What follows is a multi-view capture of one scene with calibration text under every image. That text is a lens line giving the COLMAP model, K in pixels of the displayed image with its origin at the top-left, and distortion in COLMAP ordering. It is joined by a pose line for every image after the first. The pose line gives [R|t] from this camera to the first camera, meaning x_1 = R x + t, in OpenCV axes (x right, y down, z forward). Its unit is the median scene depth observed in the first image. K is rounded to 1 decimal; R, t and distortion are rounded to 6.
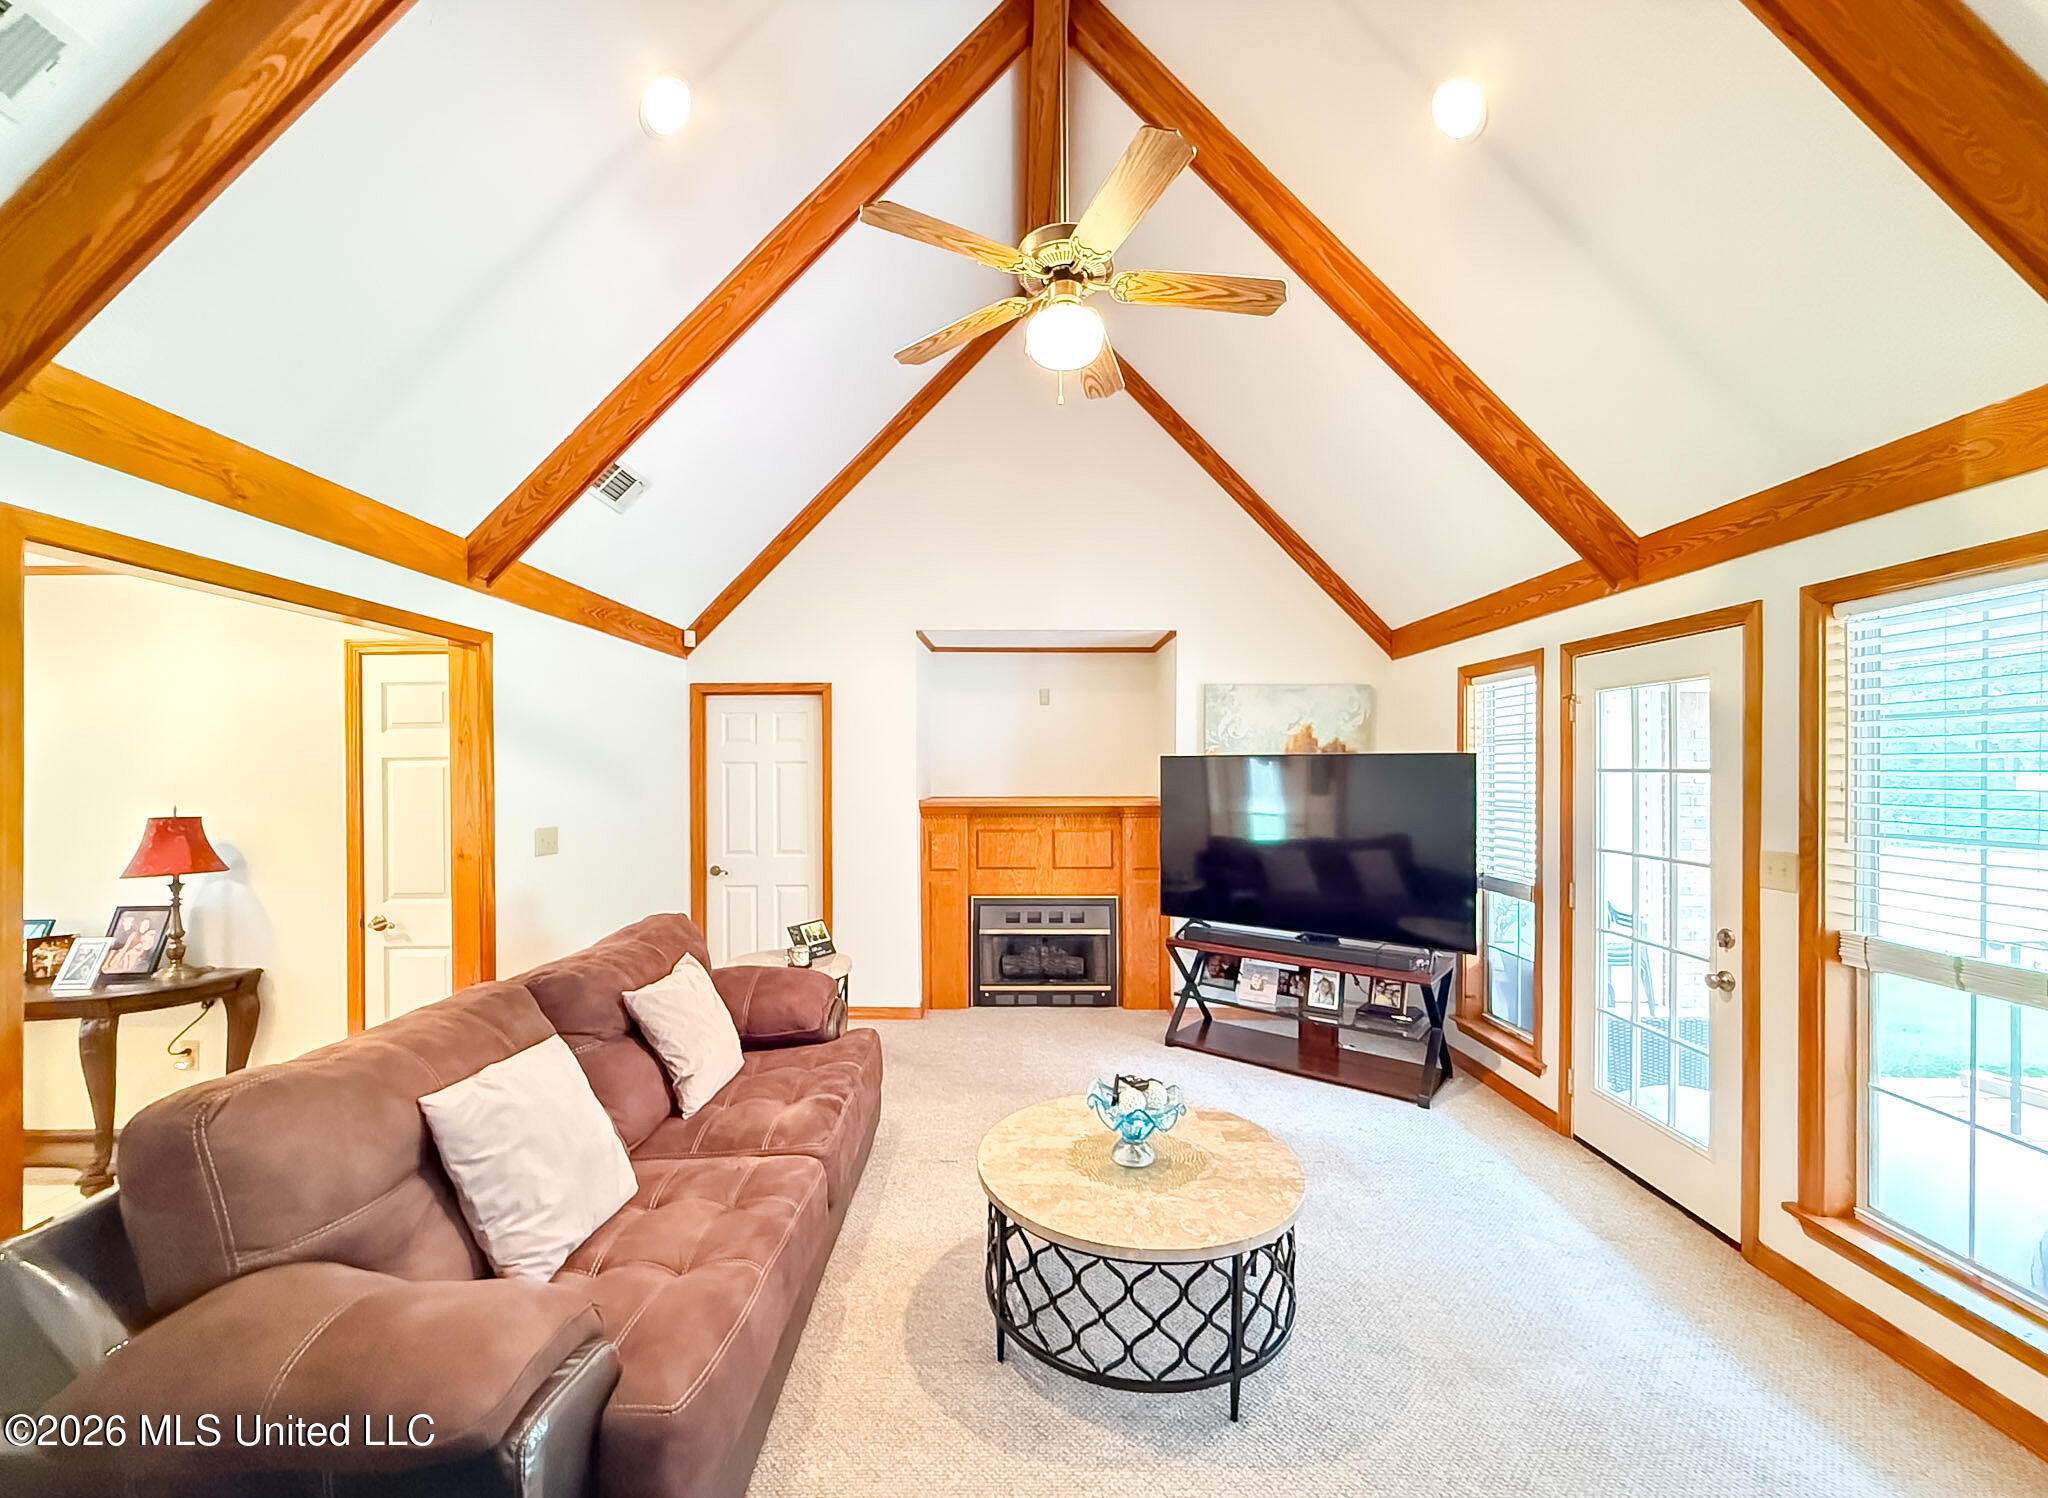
lens RADIAL K [[817.3, 0, 1019.8], [0, 817.3, 770.0], [0, 0, 1]] dist [-0.001128, 0.000084]
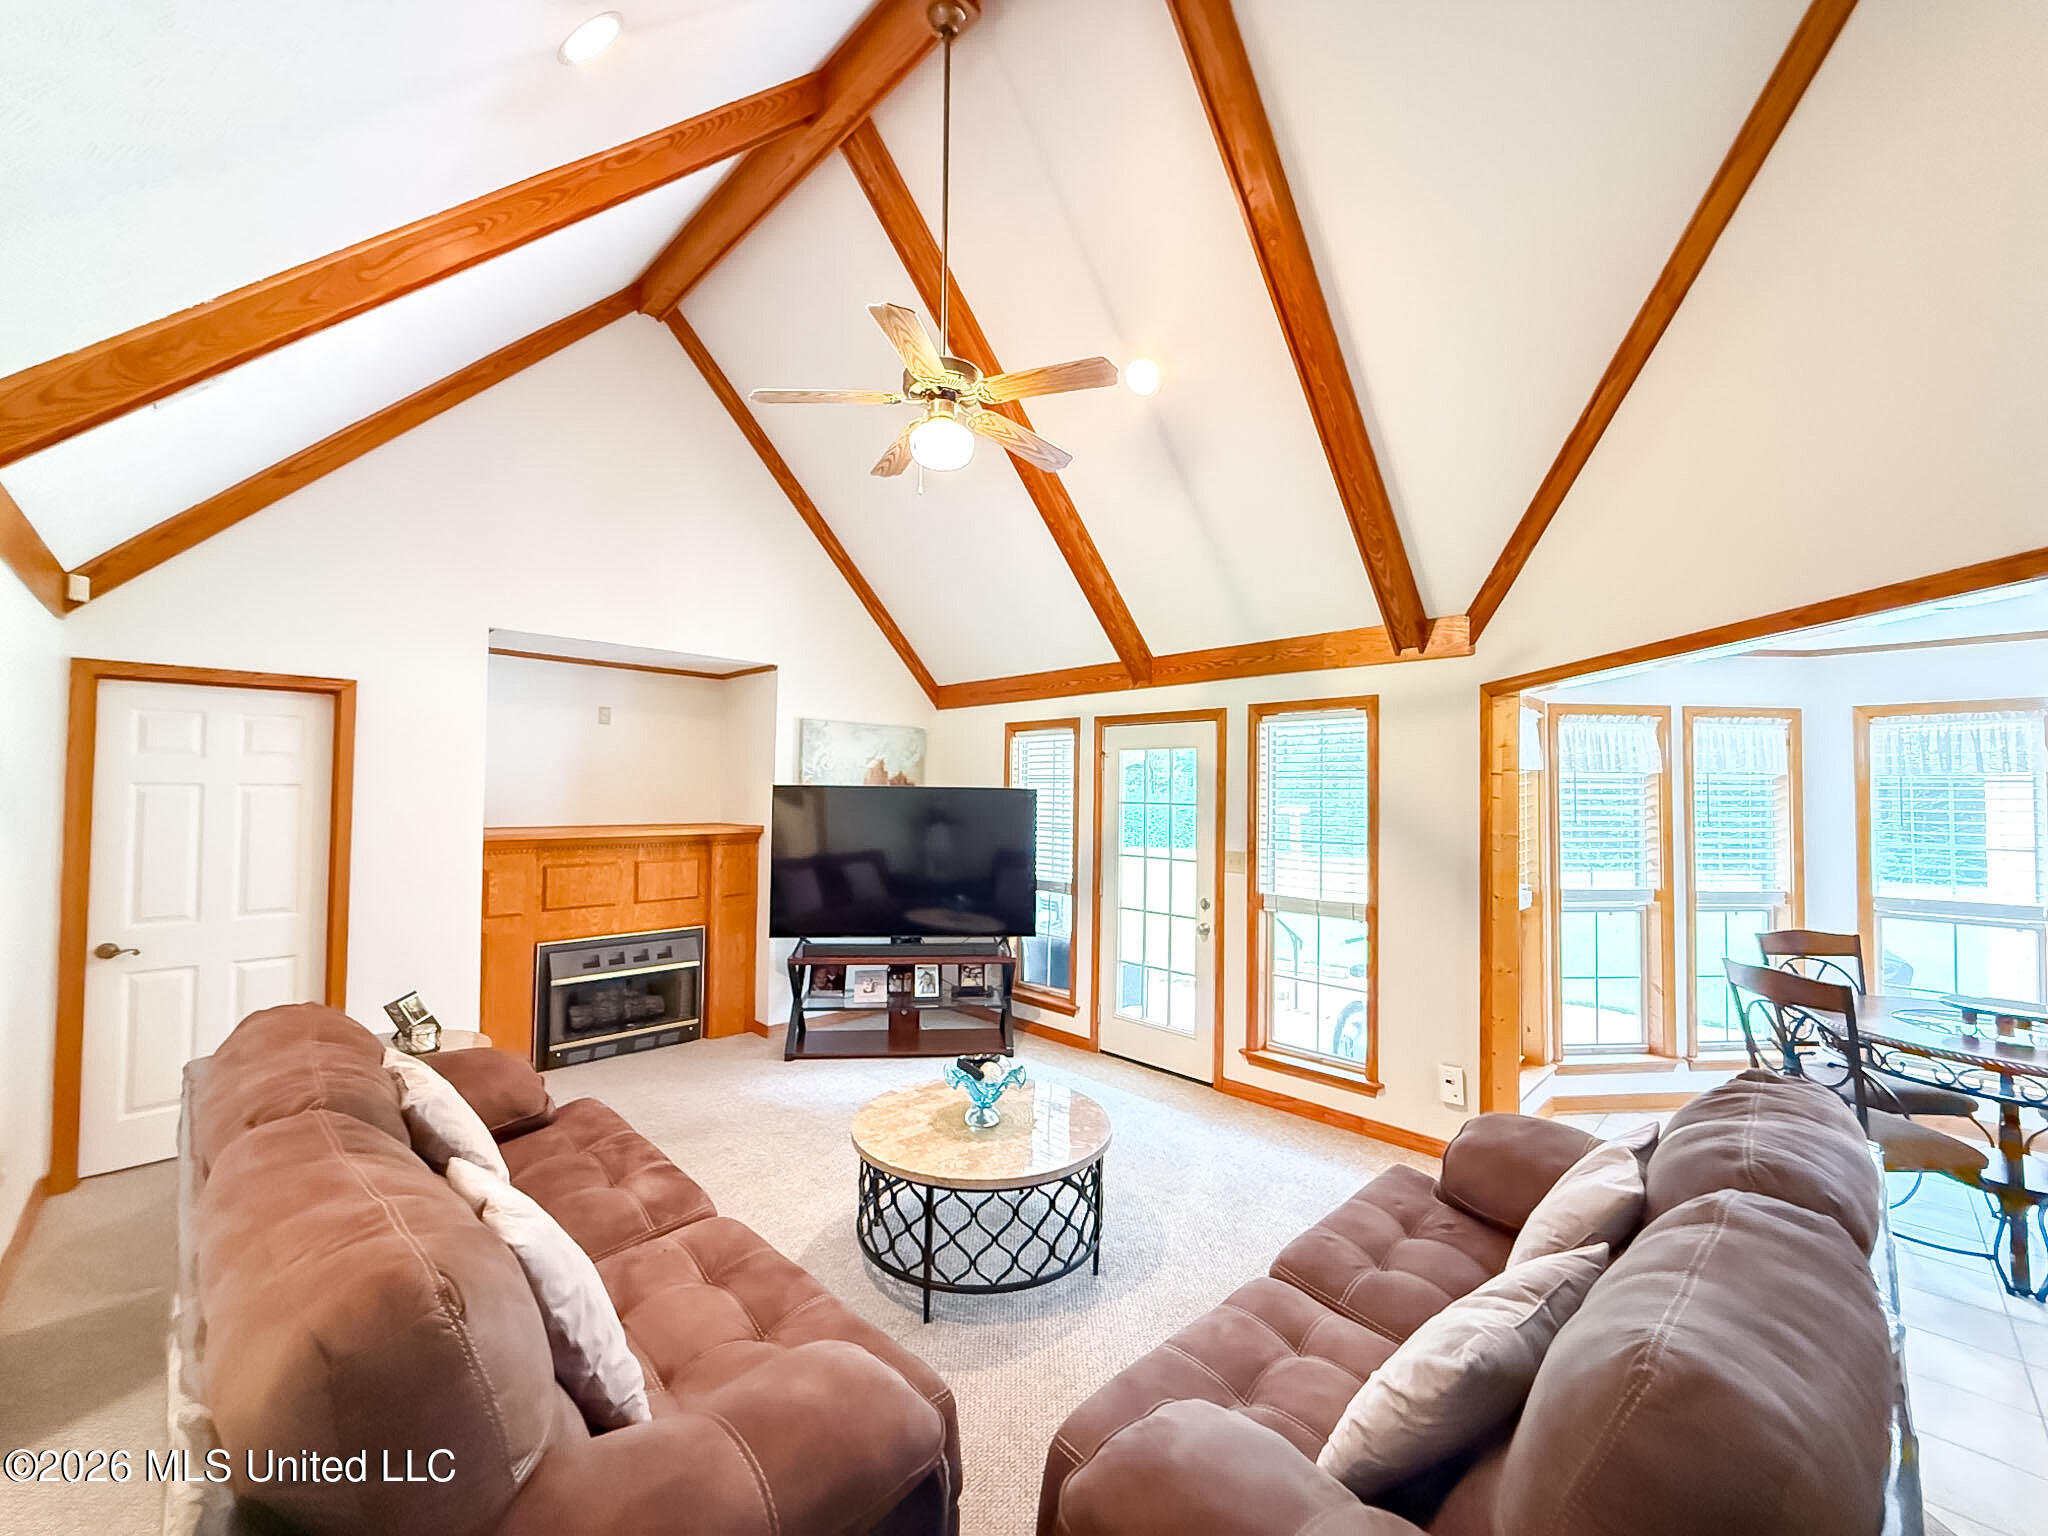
lens RADIAL K [[816.4, 0, 1018.1], [0, 816.4, 767.1], [0, 0, 1]] dist [-0.001888, -0.000214]
pose [[0.712573, 0.030109, 0.700952, -0.391835], [-0.011522, 0.999446, -0.031217, -0.012815], [-0.701504, 0.014168, 0.712525, 0.040819]]
